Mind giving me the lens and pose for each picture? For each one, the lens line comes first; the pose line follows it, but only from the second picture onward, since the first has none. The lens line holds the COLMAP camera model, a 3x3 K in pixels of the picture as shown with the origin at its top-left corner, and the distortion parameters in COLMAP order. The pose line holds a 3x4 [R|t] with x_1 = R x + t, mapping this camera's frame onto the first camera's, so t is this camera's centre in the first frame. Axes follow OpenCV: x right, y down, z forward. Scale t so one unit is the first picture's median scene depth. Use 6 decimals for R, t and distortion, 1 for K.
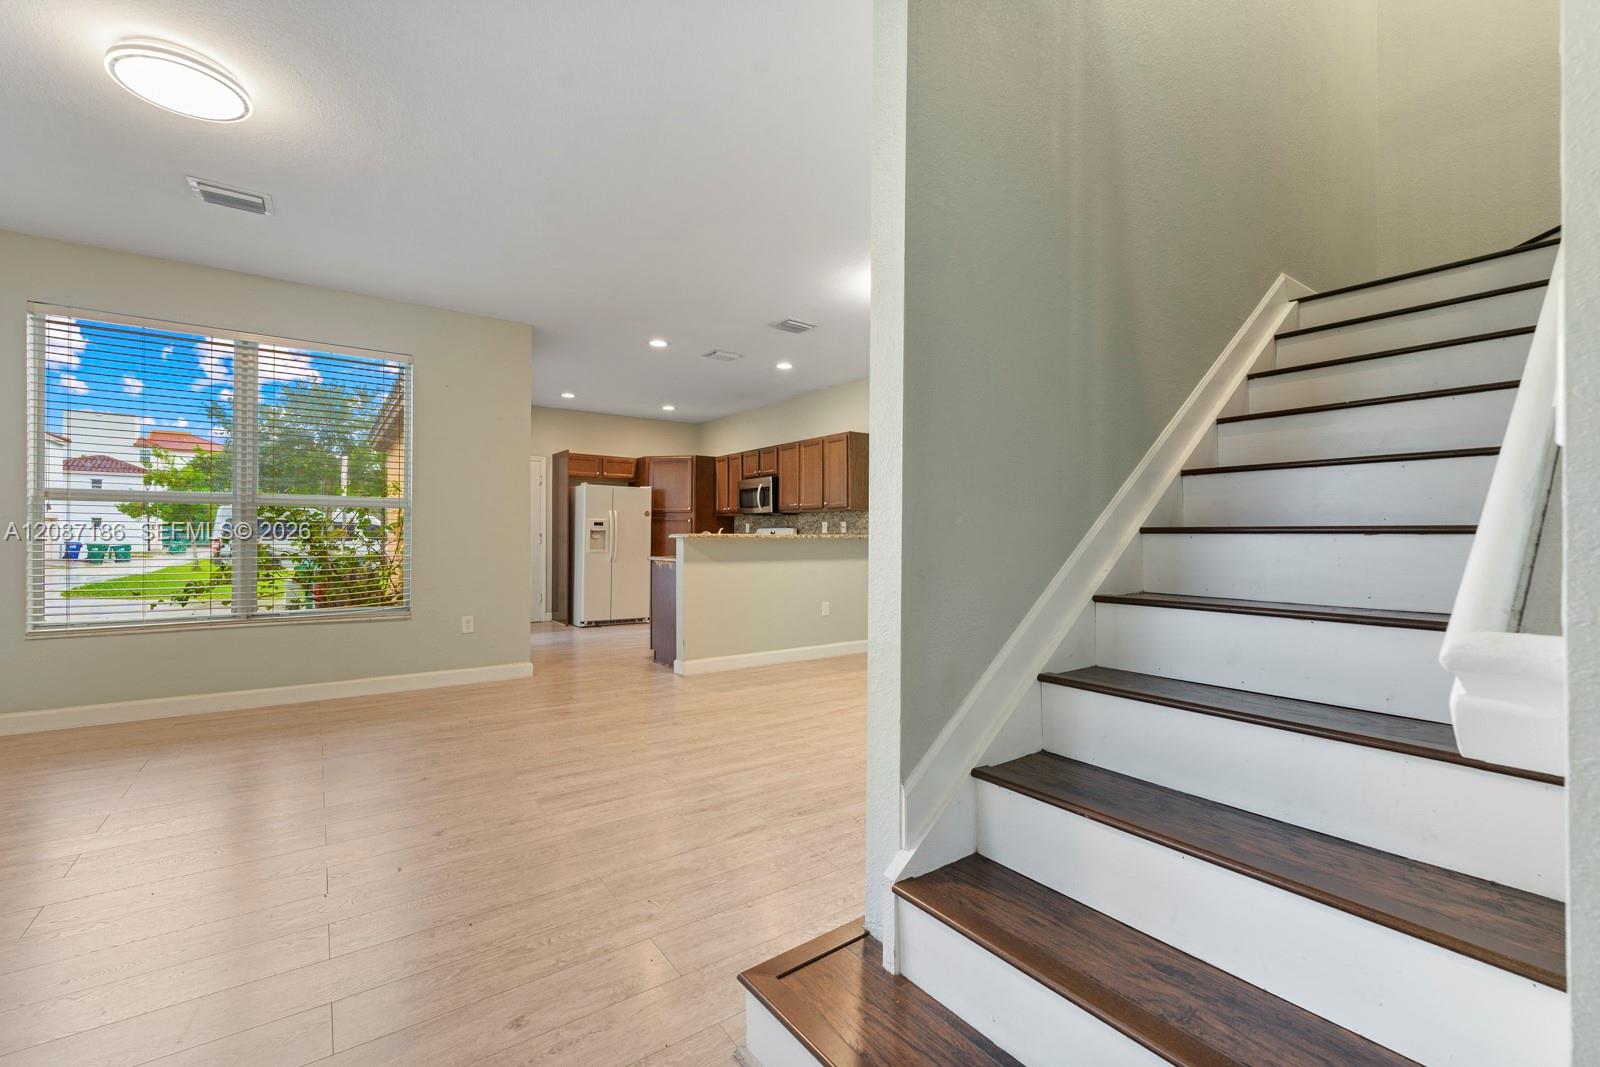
lens RADIAL K [[657.4, 0, 800.3], [0, 657.4, 532.2], [0, 0, 1]] dist [-0.003035, 0.000141]
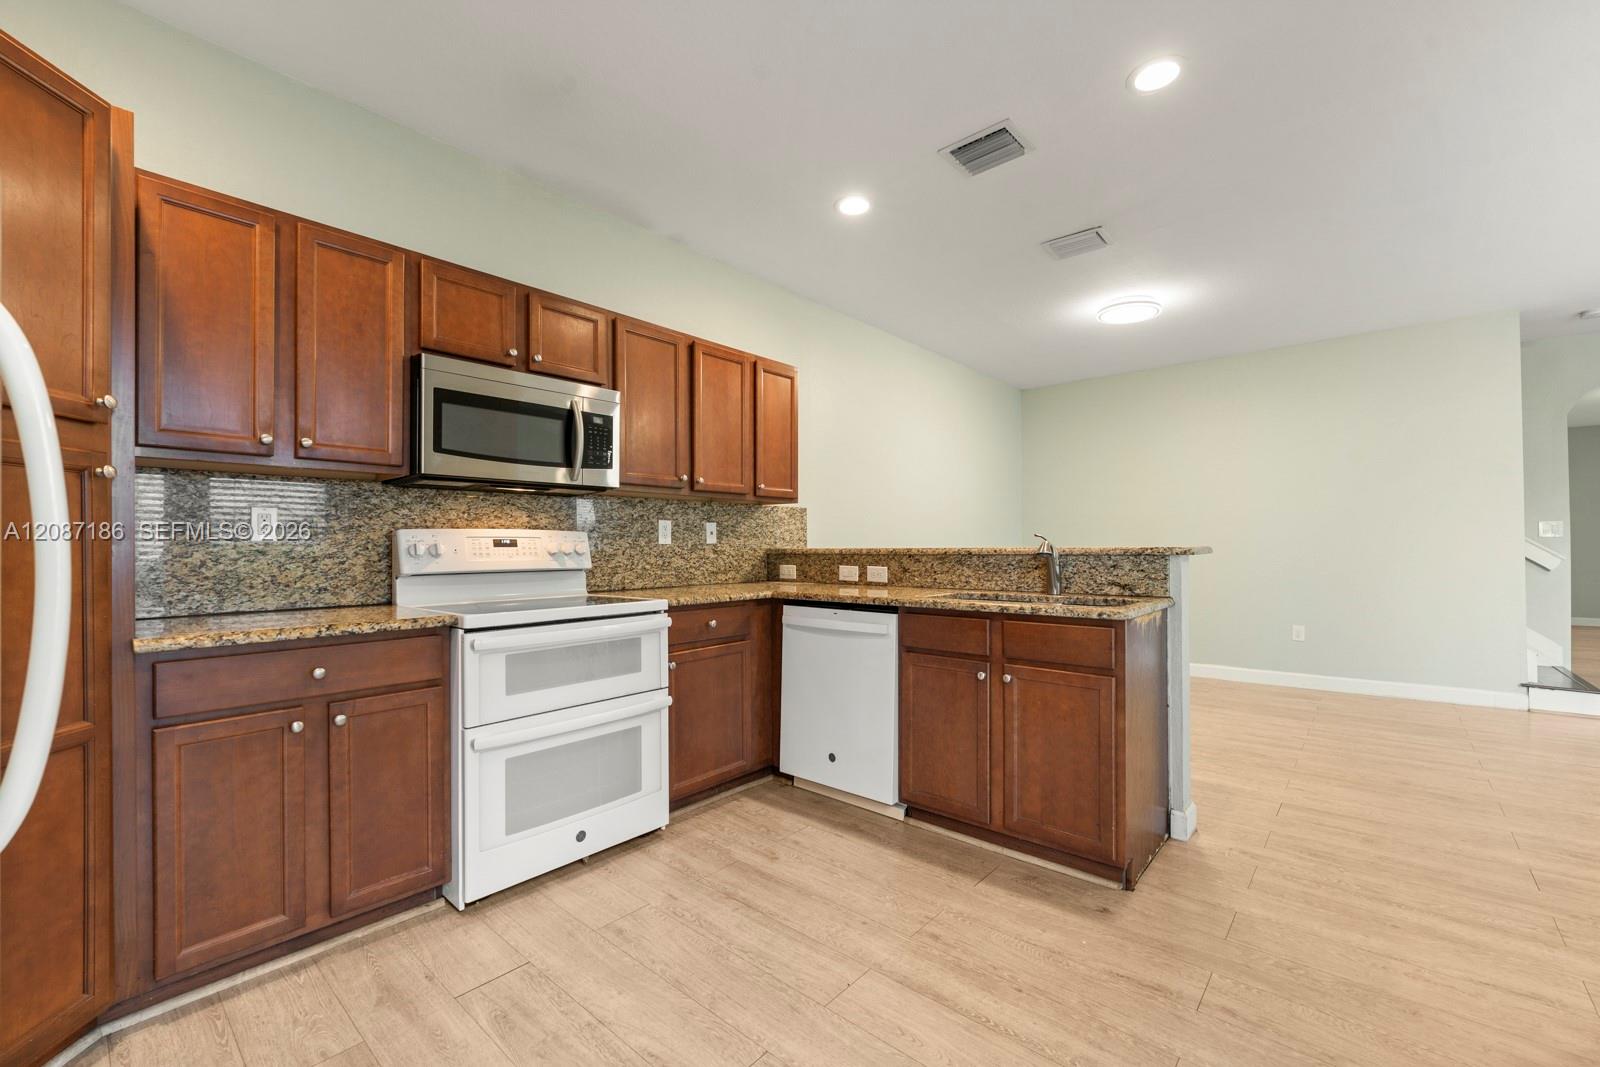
lens RADIAL K [[657.4, 0, 800.5], [0, 657.4, 543.7], [0, 0, 1]] dist [-0.003035, 0.000141]
pose [[-0.198069, 0.007173, 0.980162, -0.457691], [0.002958, 0.999973, -0.006720, 0.004674], [-0.980184, 0.001568, -0.198085, 1.044434]]
